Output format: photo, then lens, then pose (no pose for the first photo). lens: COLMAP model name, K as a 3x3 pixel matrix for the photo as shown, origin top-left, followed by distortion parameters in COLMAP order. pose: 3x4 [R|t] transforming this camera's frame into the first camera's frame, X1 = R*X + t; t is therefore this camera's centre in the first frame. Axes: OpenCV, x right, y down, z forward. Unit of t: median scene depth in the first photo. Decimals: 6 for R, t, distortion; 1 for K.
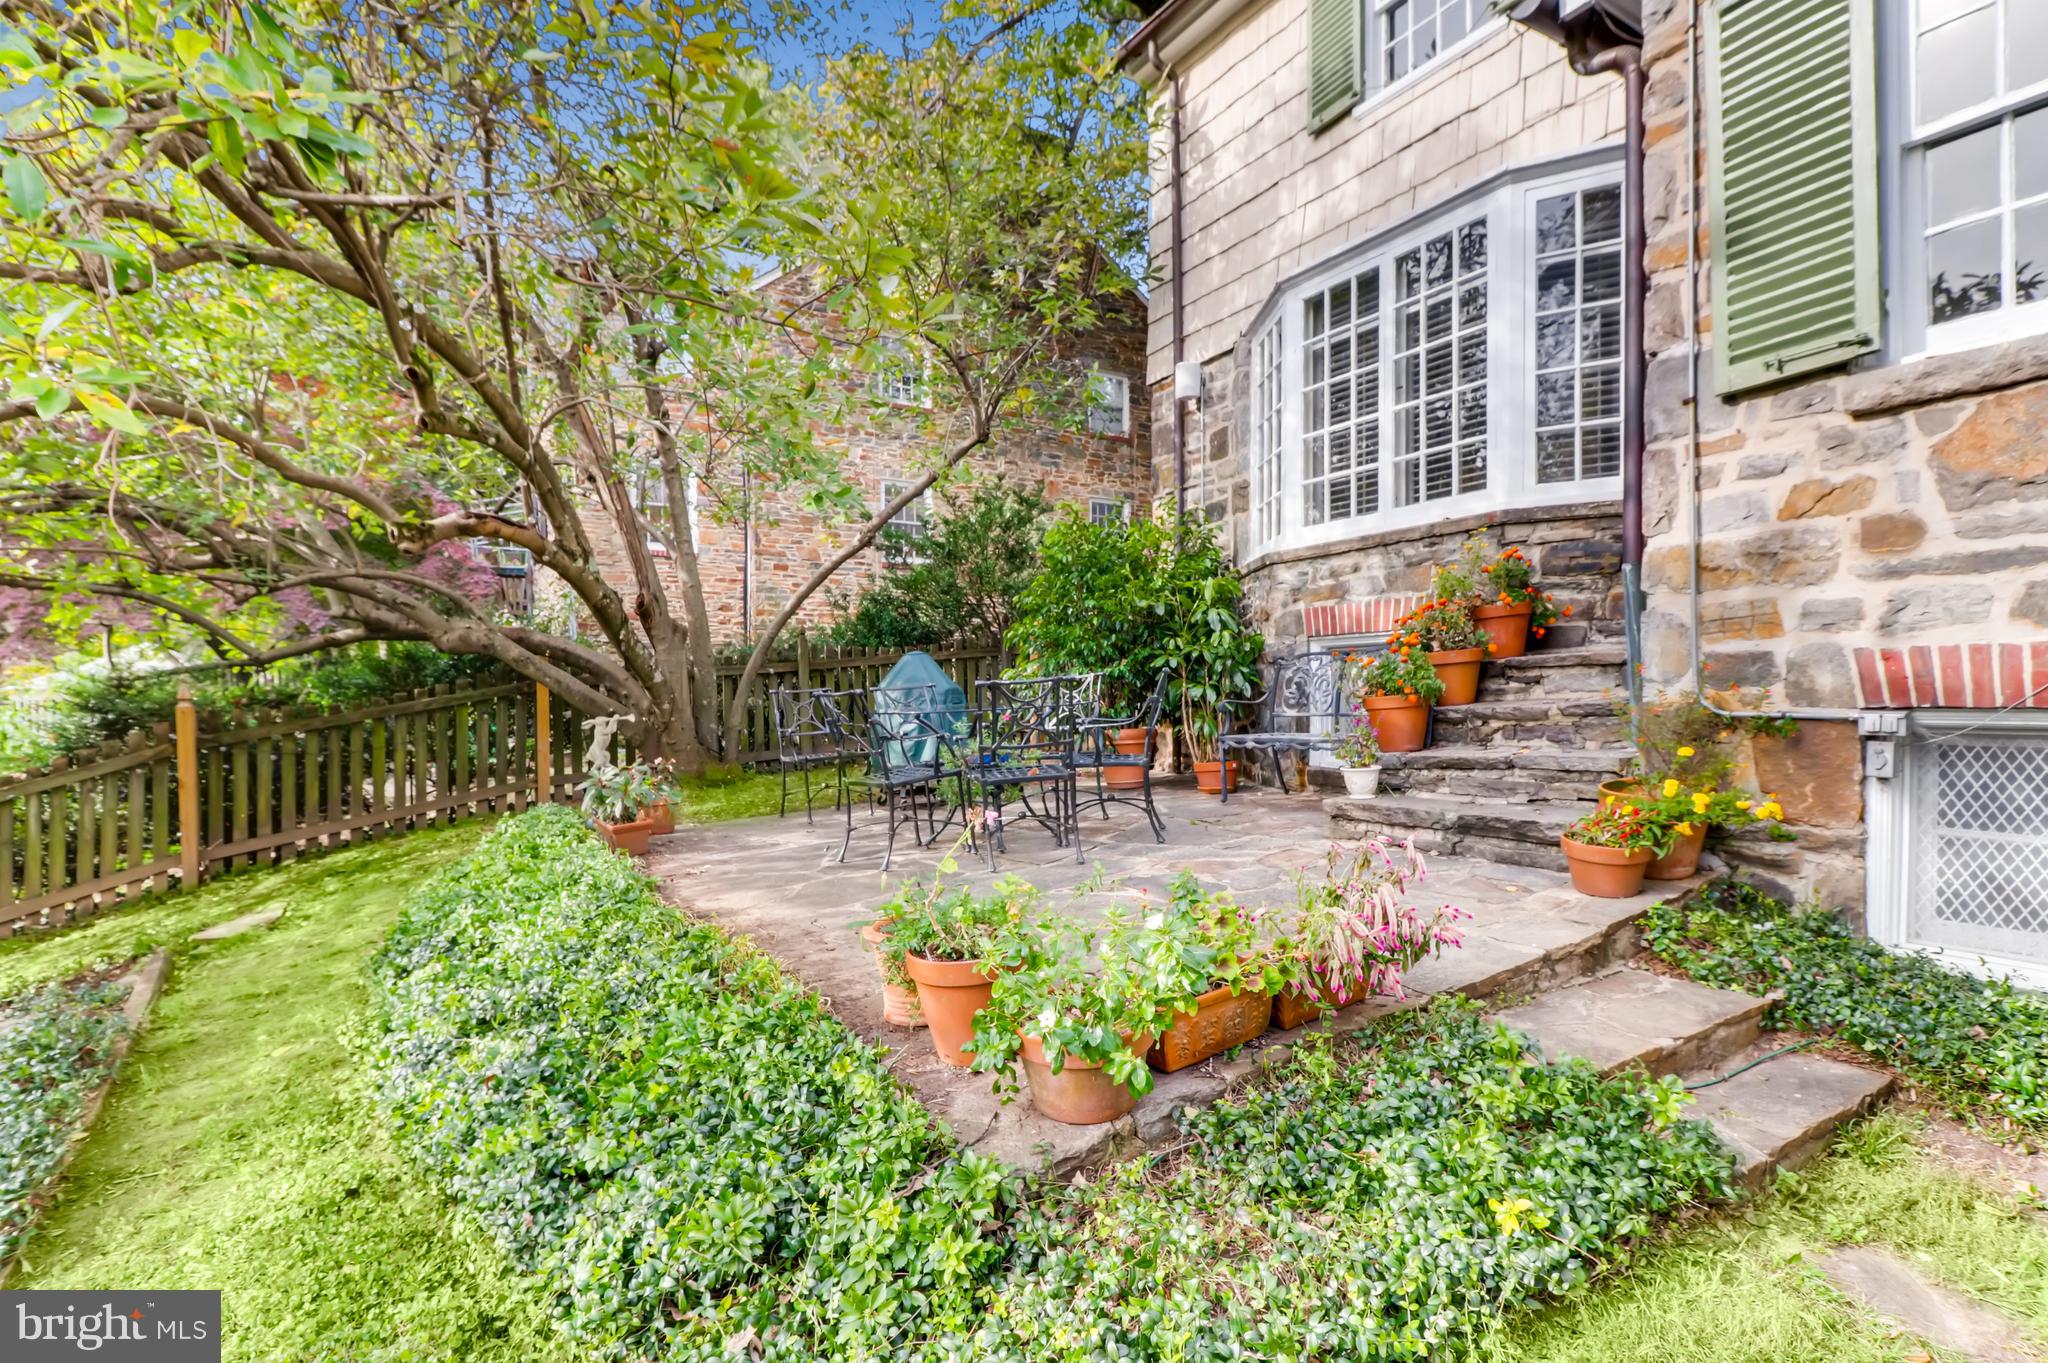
lens RADIAL K [[947.2, 0, 1024.3], [0, 947.2, 688.7], [0, 0, 1]] dist [0.004669, -0.003588]
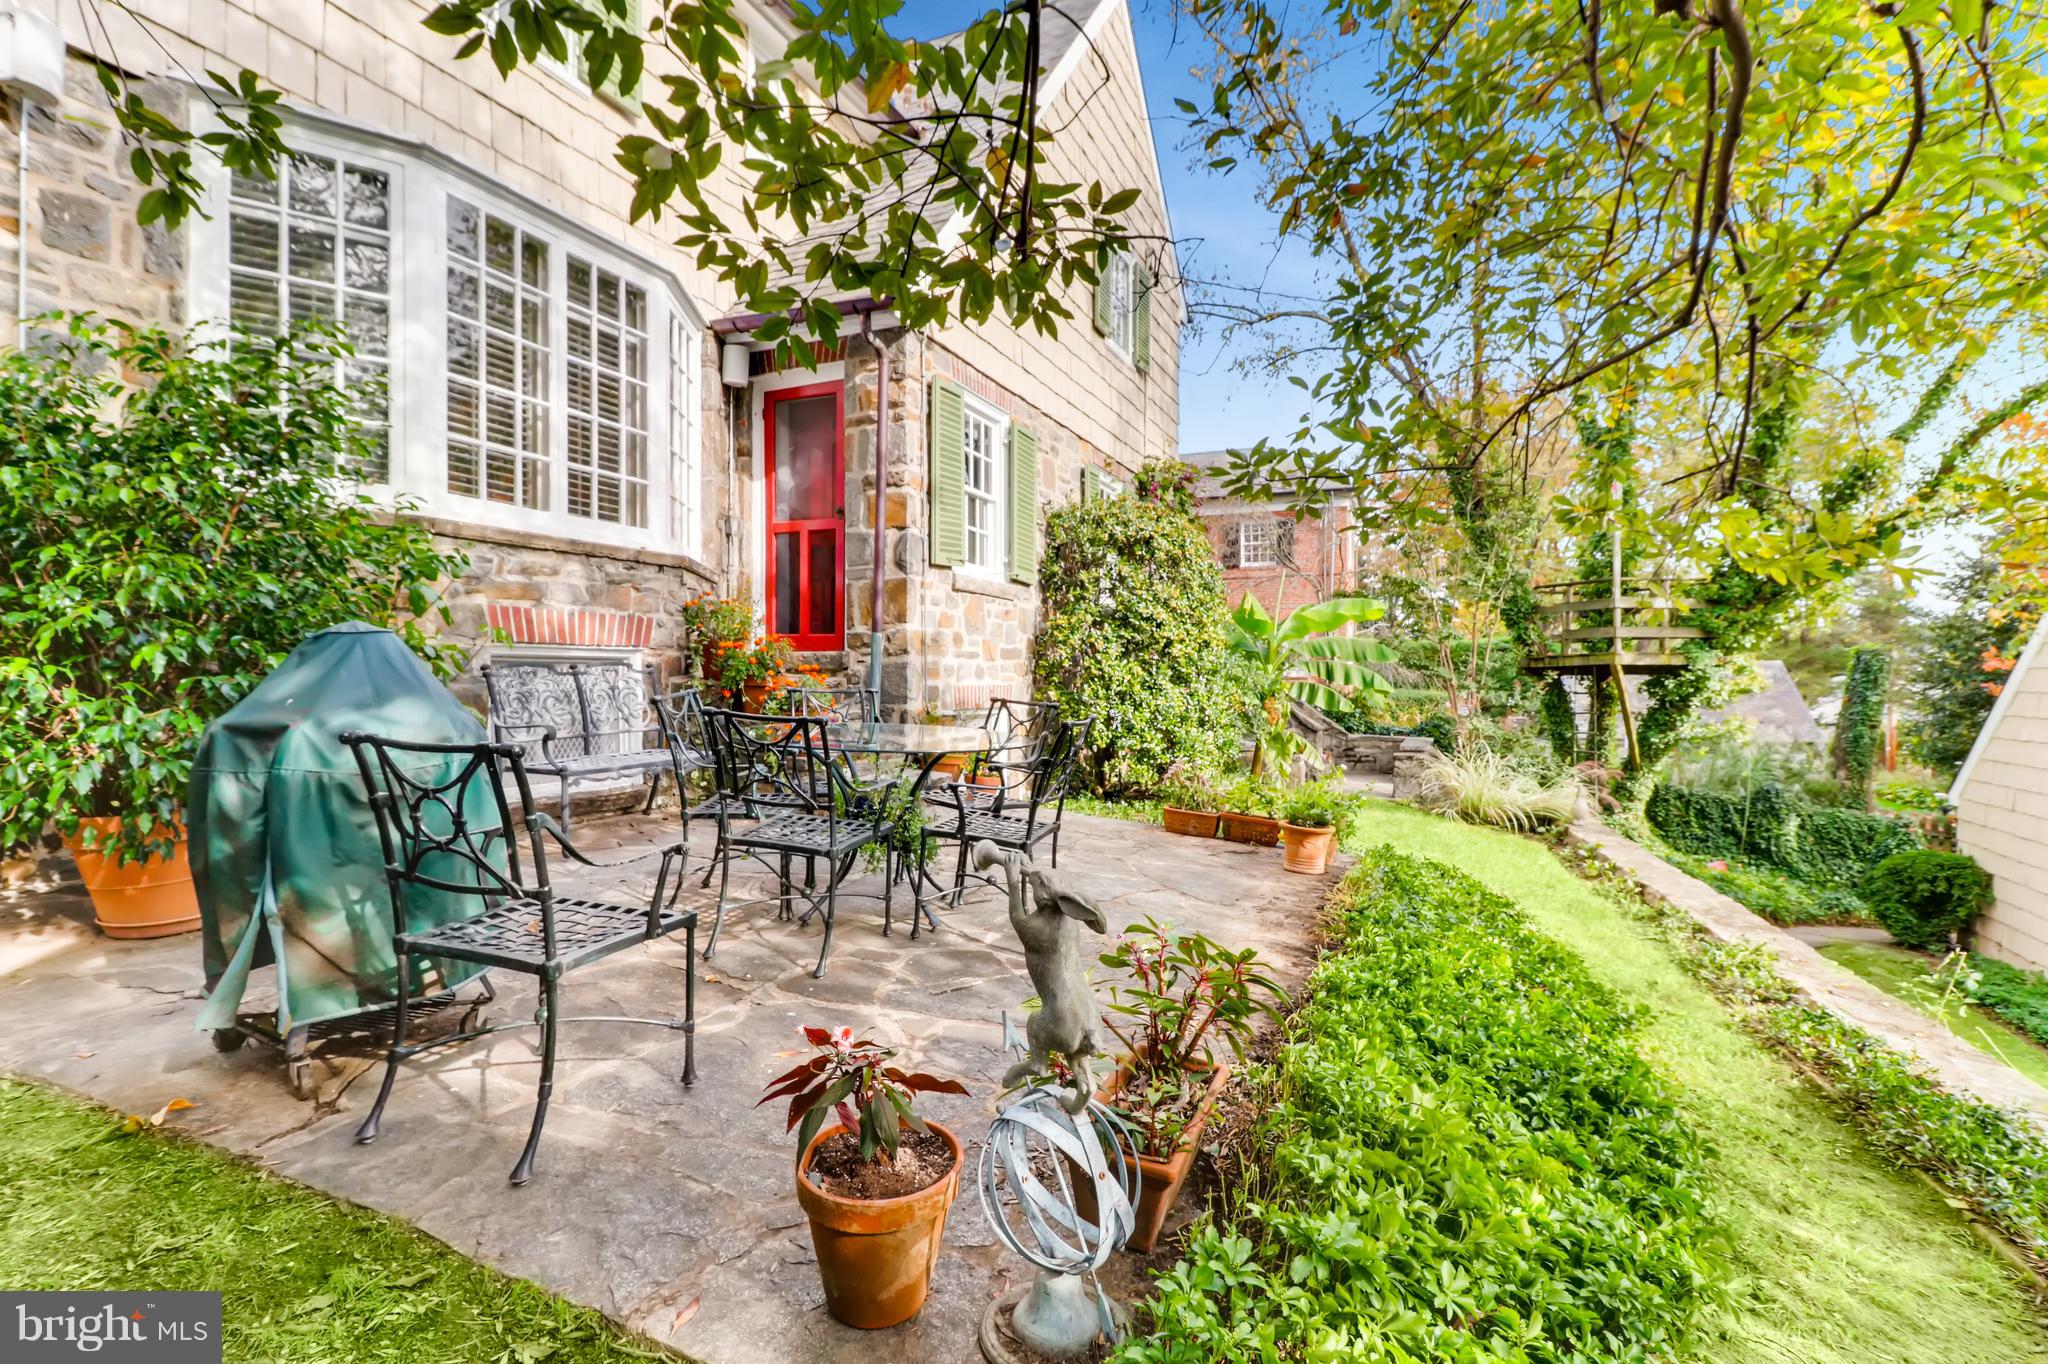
lens RADIAL K [[947.2, 0, 1029.0], [0, 947.2, 675.9], [0, 0, 1]] dist [0.004669, -0.003588]
pose [[-0.567092, 0.008029, 0.823616, -0.648776], [-0.002166, 0.999934, -0.011239, -0.018792], [-0.823652, -0.008158, -0.567037, 1.146966]]
